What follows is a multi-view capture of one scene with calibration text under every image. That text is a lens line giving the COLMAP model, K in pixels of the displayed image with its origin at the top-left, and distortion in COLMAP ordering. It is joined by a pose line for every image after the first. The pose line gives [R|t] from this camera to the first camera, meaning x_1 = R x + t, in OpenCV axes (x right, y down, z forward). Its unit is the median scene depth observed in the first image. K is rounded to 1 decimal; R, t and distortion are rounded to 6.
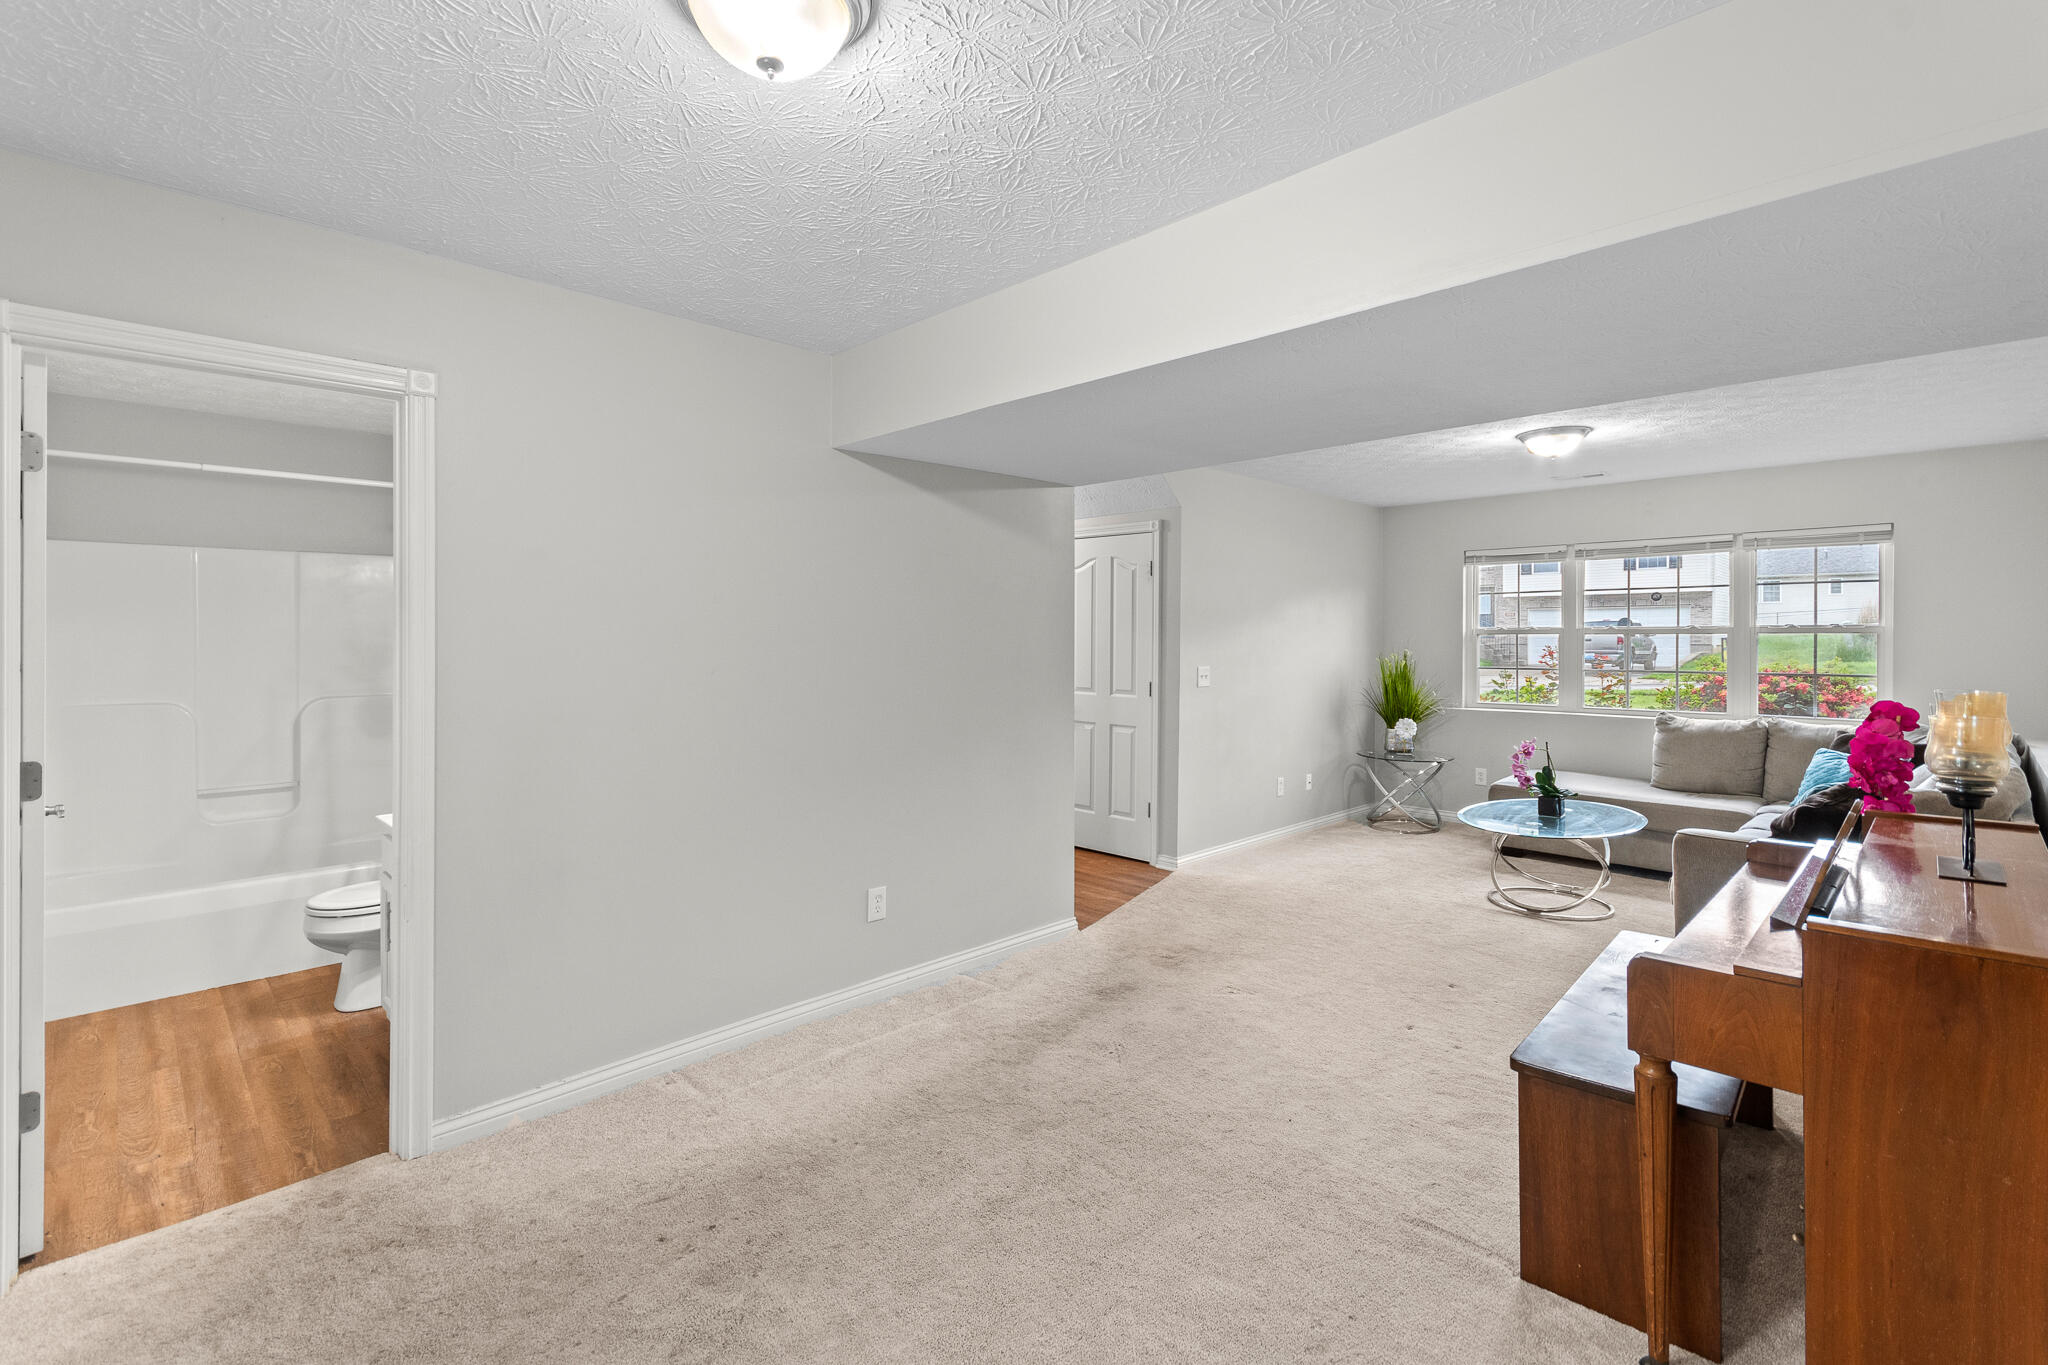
lens RADIAL K [[914.8, 0, 1011.0], [0, 914.8, 687.8], [0, 0, 1]] dist [0.001334, 0.000030]
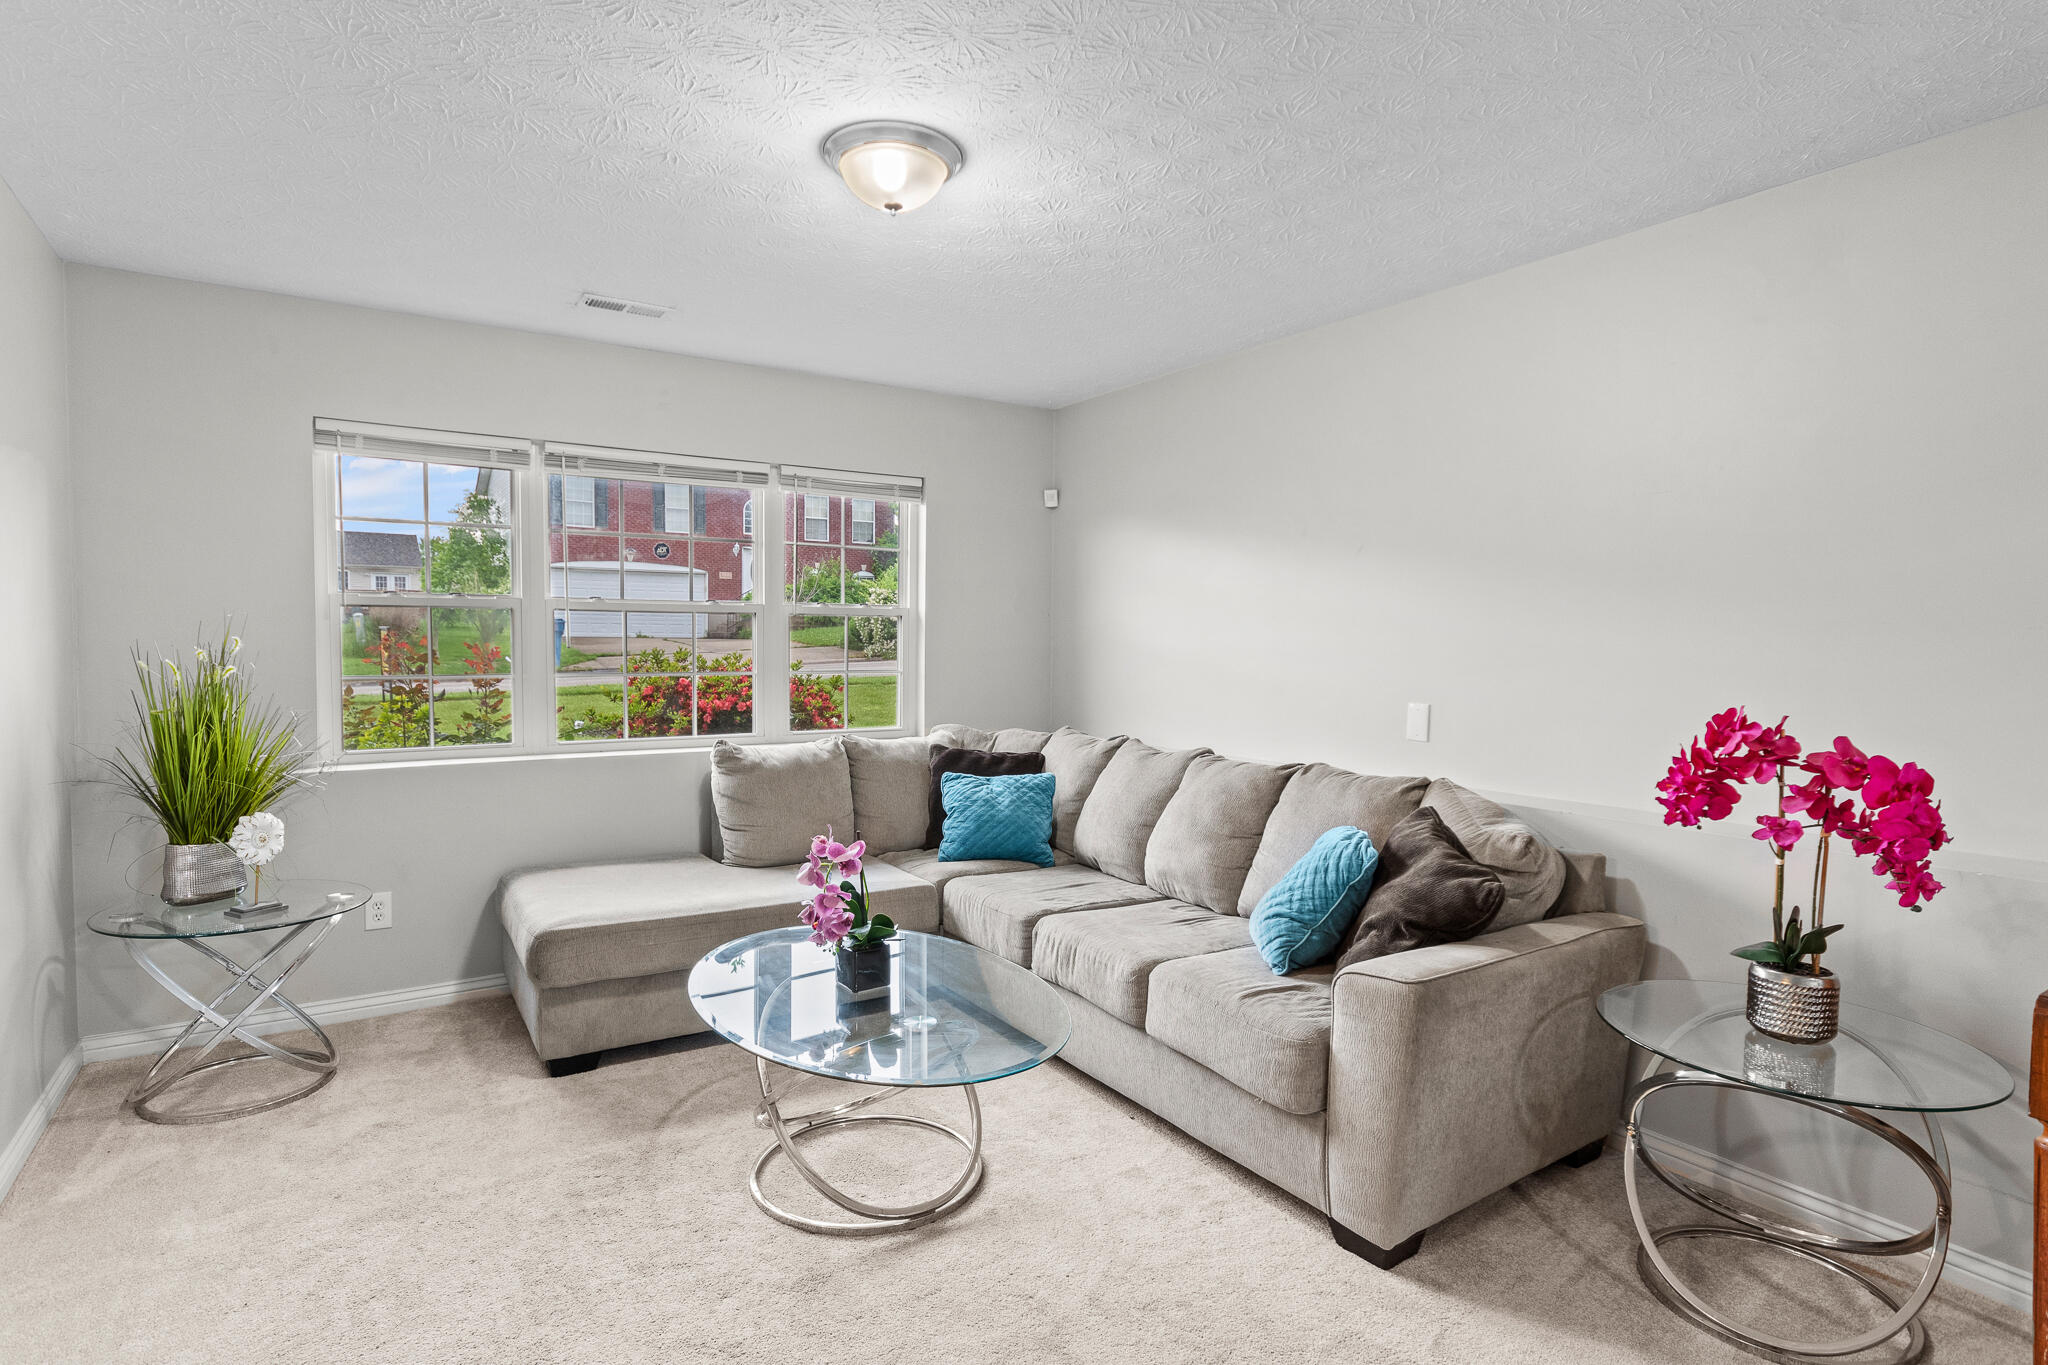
lens RADIAL K [[1043.1, 0, 983.5], [0, 1043.1, 689.3], [0, 0, 1]] dist [0.000207, -0.000075]
pose [[0.204926, -0.044361, 0.977772, 0.071209], [0.045692, 0.998317, 0.035717, -0.023969], [-0.977710, 0.037357, 0.206608, 0.687203]]
